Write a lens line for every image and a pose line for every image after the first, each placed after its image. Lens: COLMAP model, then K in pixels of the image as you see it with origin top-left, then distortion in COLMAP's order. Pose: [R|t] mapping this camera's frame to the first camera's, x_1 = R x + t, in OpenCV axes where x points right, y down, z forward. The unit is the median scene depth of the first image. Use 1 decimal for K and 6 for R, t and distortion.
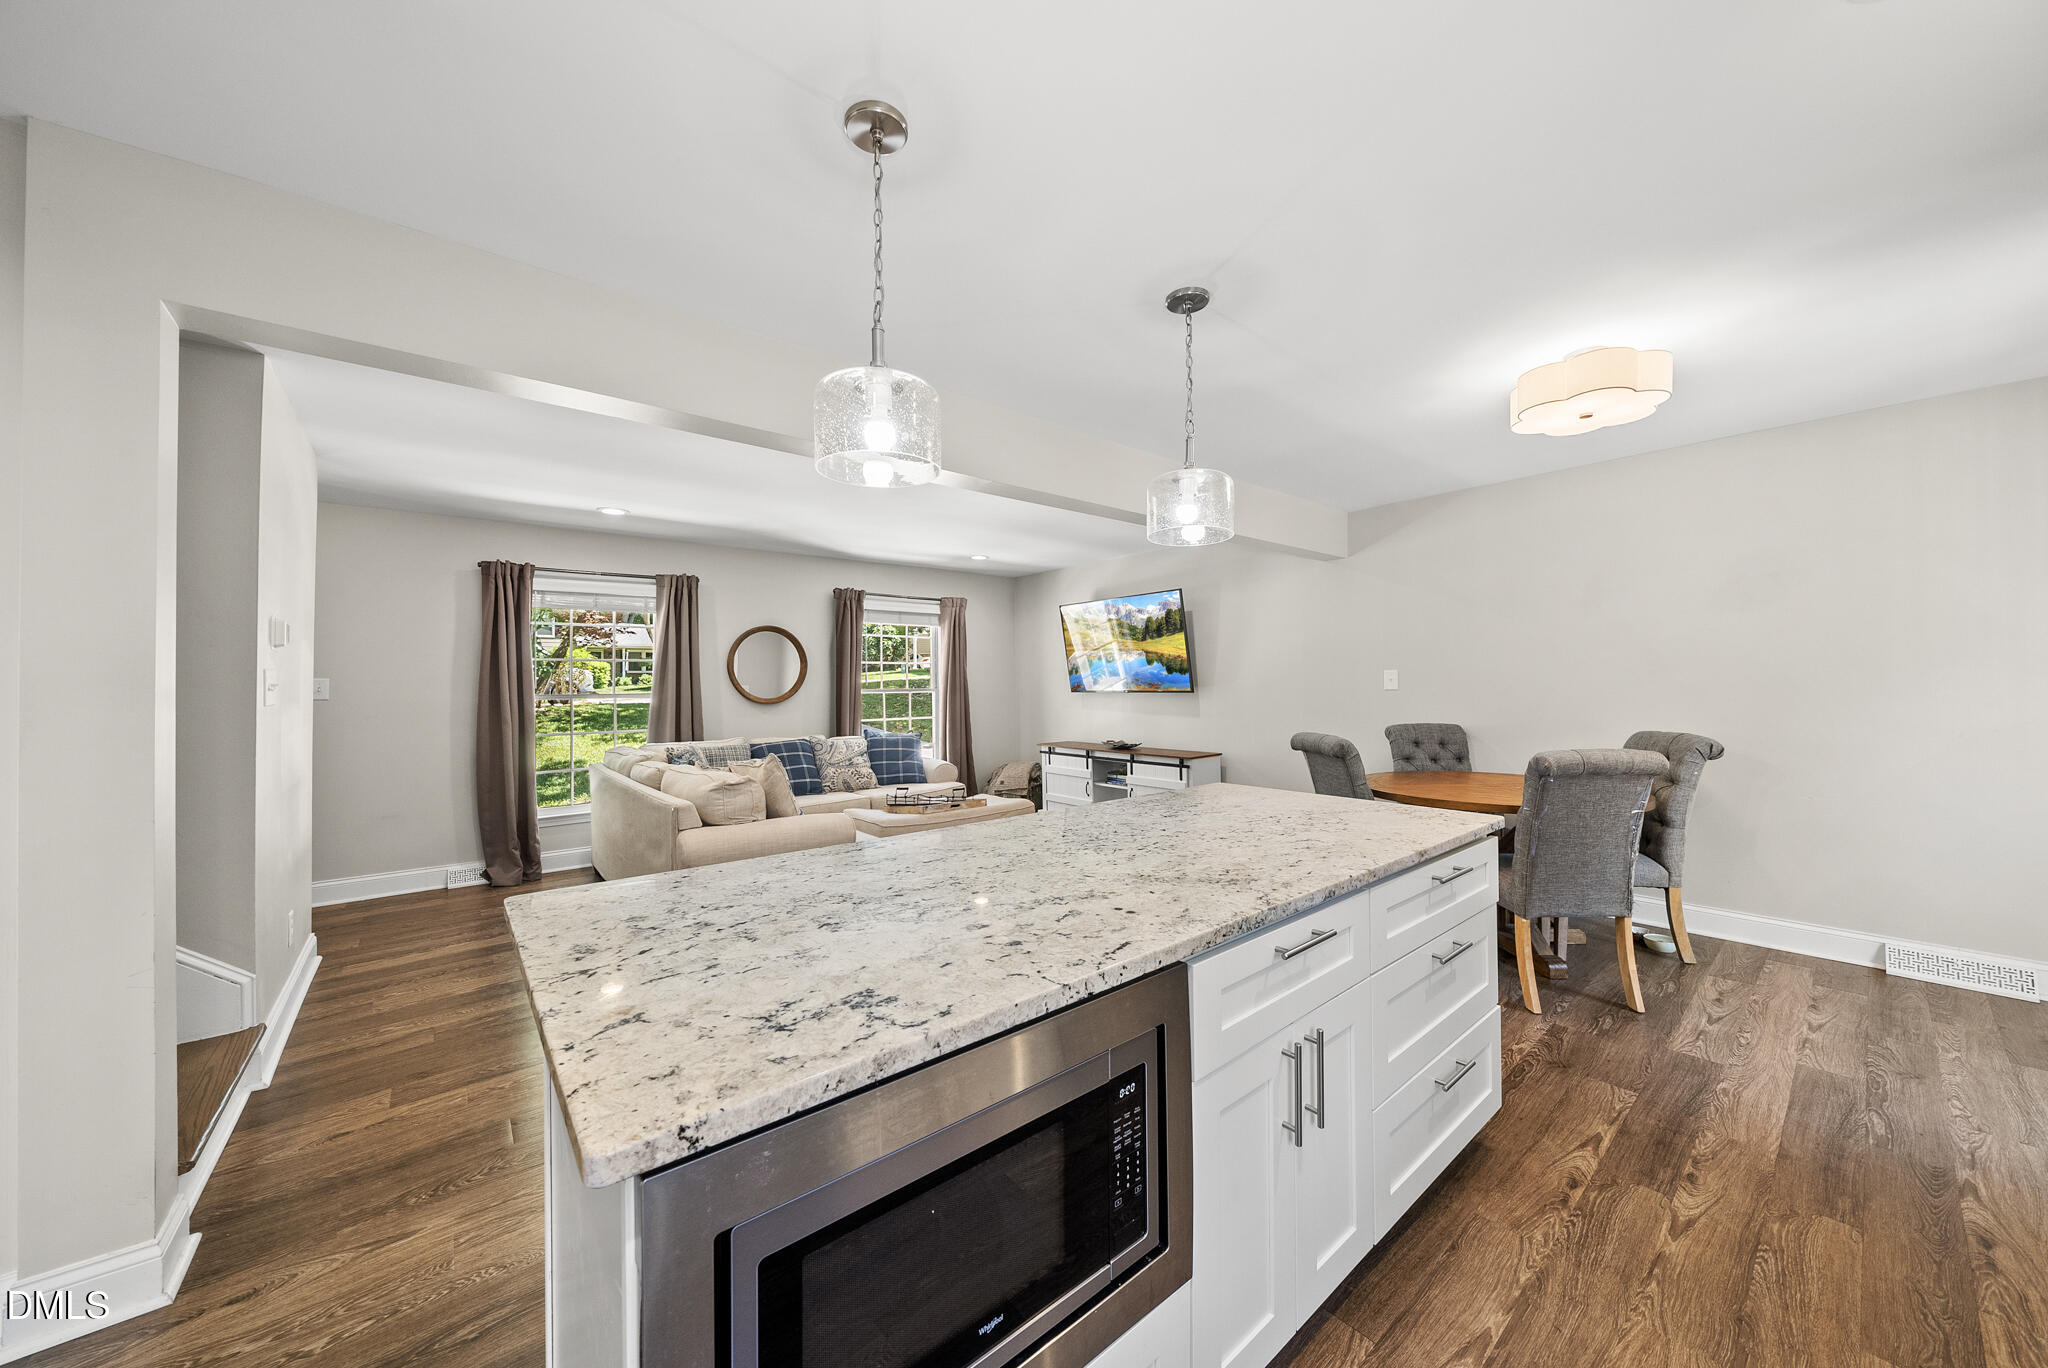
lens RADIAL K [[706.4, 0, 1022.8], [0, 706.4, 673.9], [0, 0, 1]] dist [-0.008444, 0.000150]
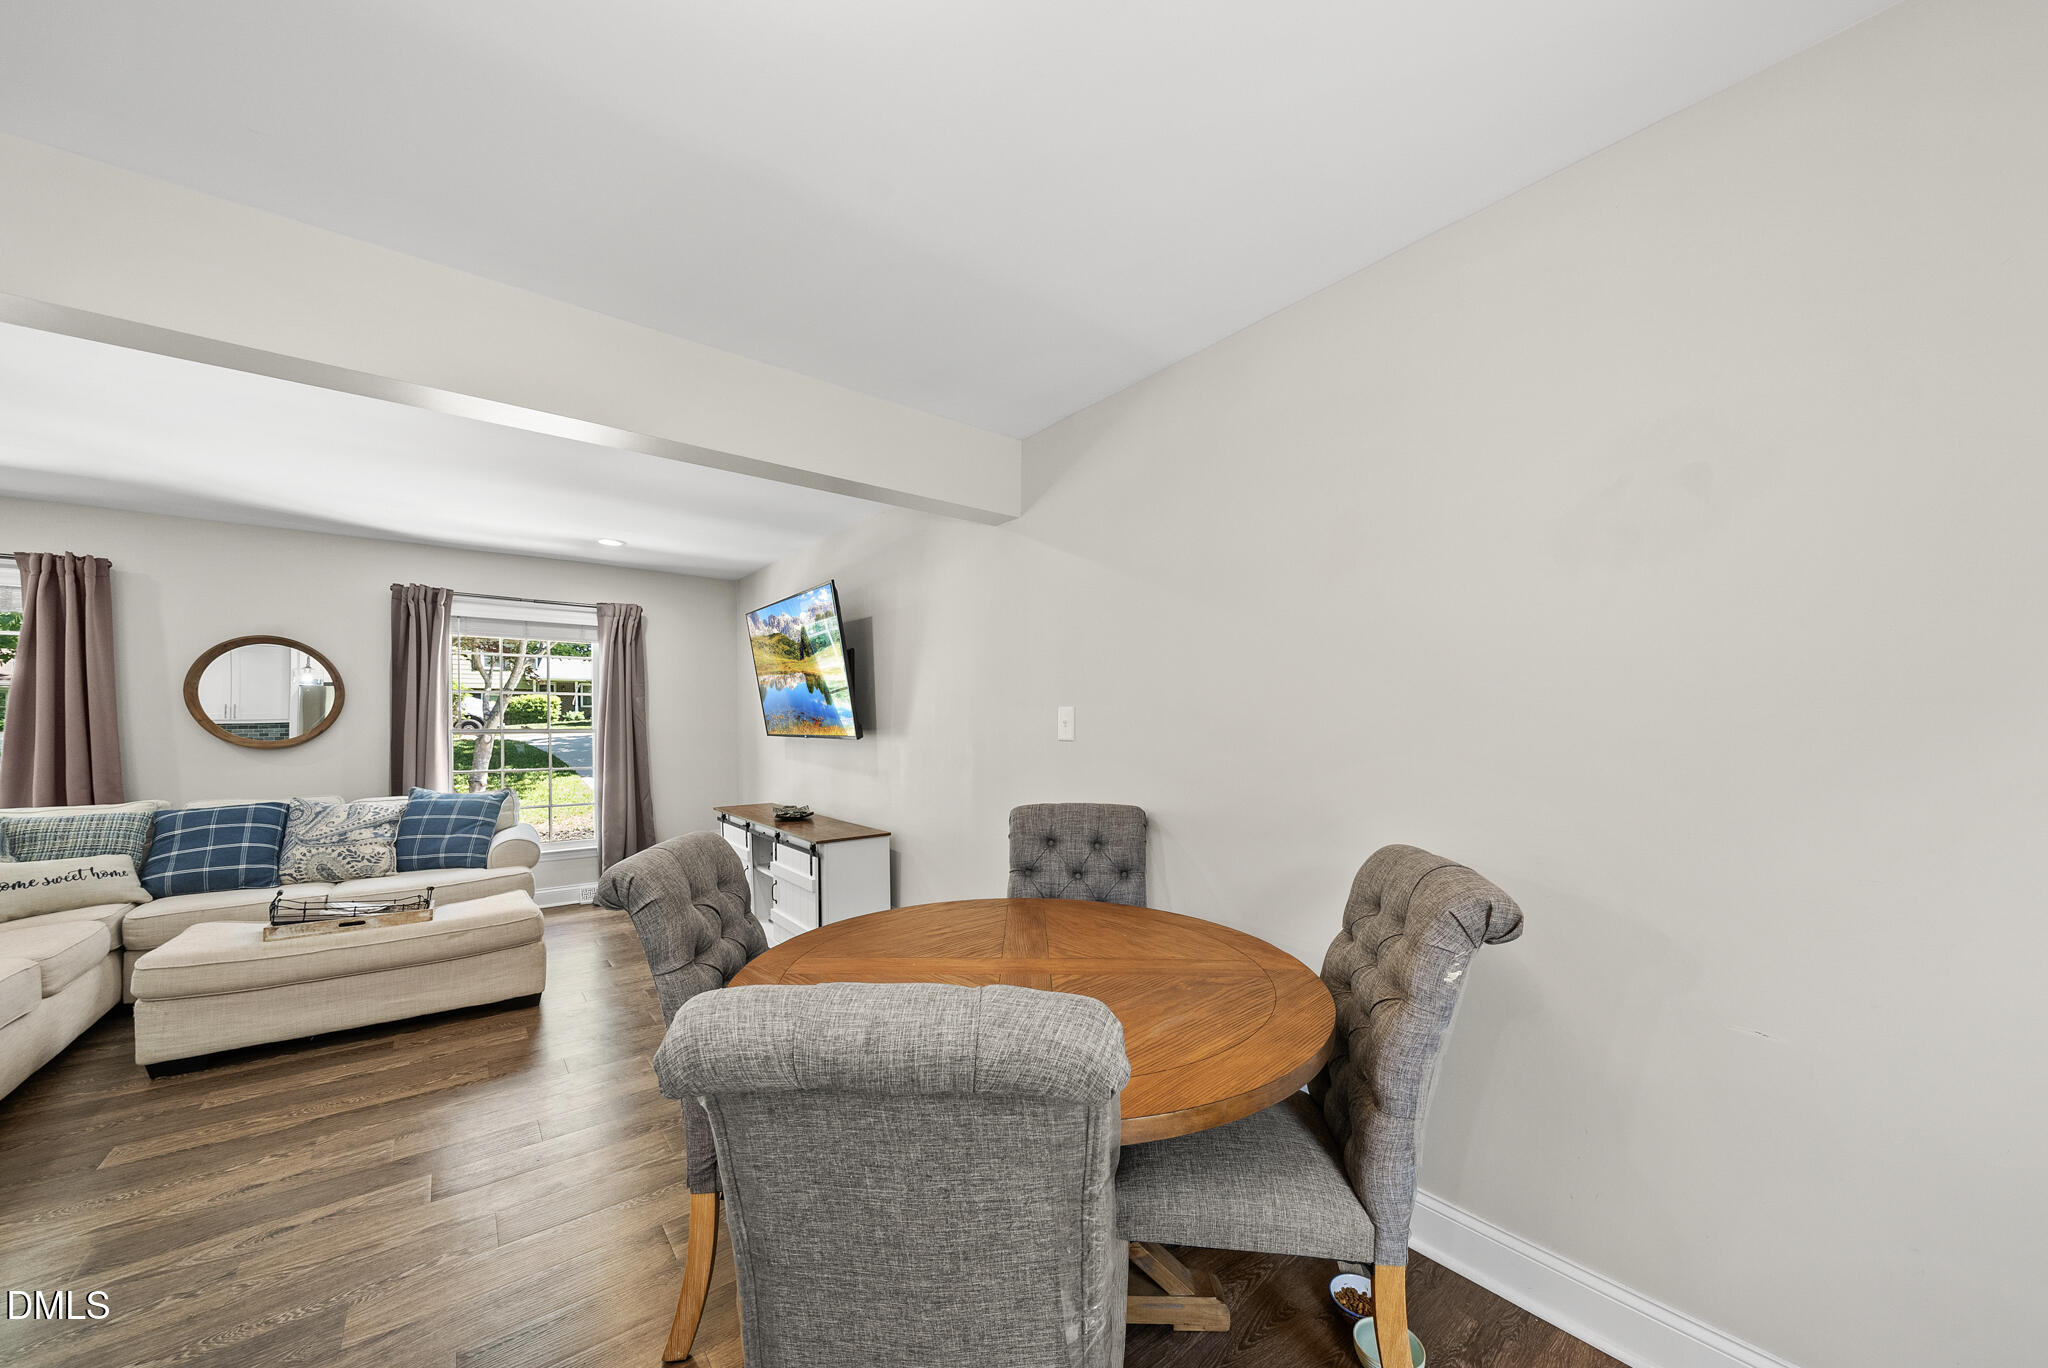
lens RADIAL K [[706.4, 0, 1011.2], [0, 706.4, 733.0], [0, 0, 1]] dist [-0.008444, 0.000150]
pose [[0.999849, 0.010219, -0.014085, 0.417545], [-0.009815, 0.999547, 0.028457, -0.000154], [0.014369, -0.028315, 0.999496, 0.355593]]
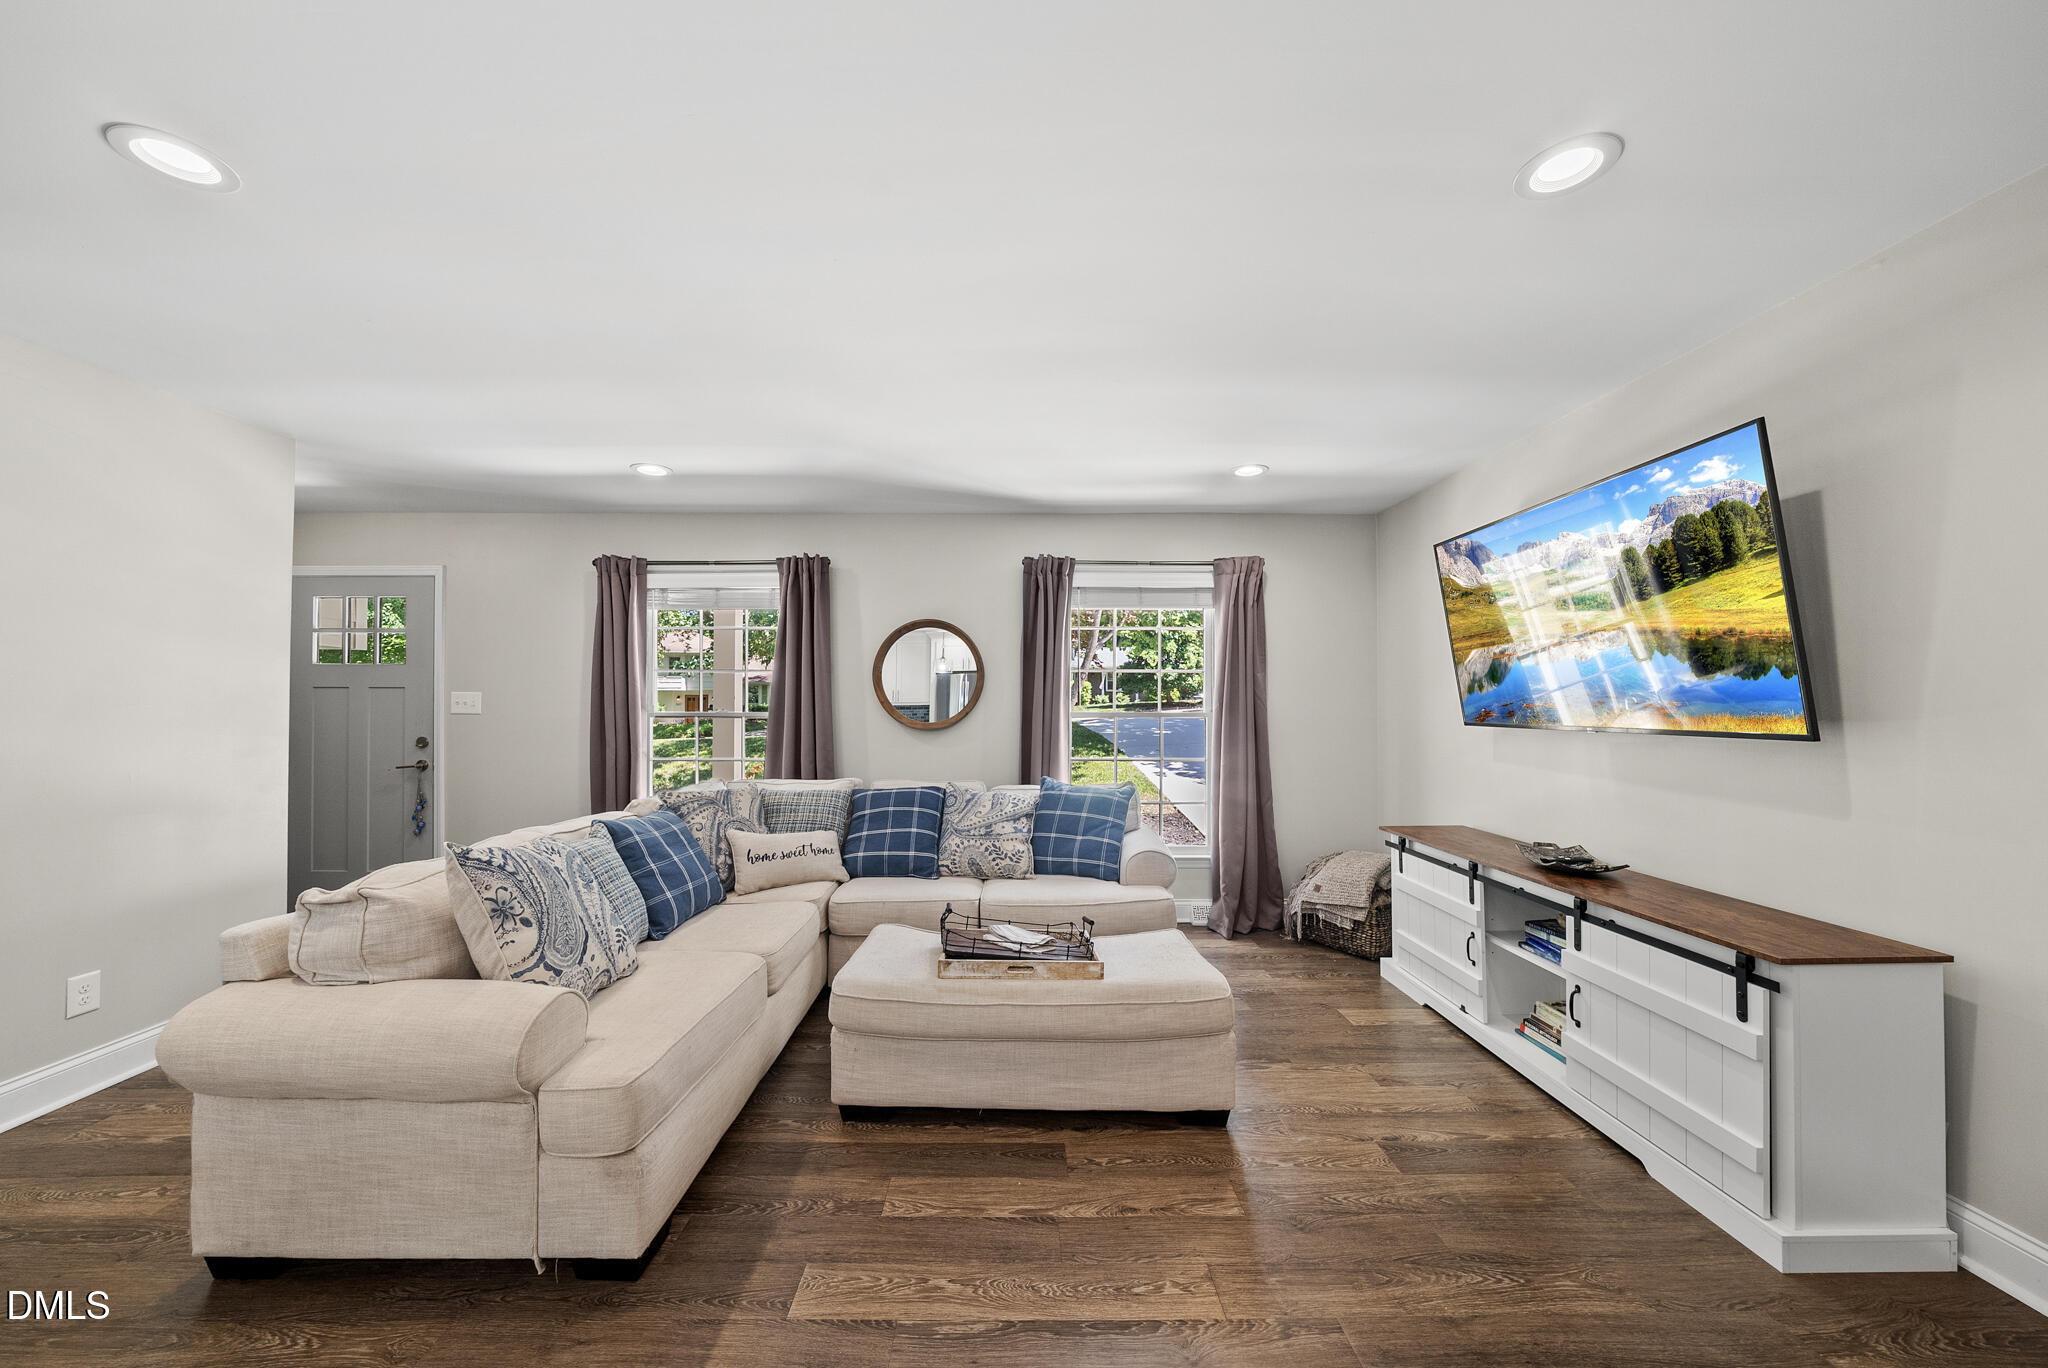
lens RADIAL K [[706.4, 0, 1018.7], [0, 706.4, 704.8], [0, 0, 1]] dist [-0.008444, 0.000150]
pose [[0.780138, 0.011202, -0.625507, 0.166247], [-0.001372, 0.999868, 0.016195, 0.005590], [0.625605, -0.011776, 0.780051, 0.557347]]
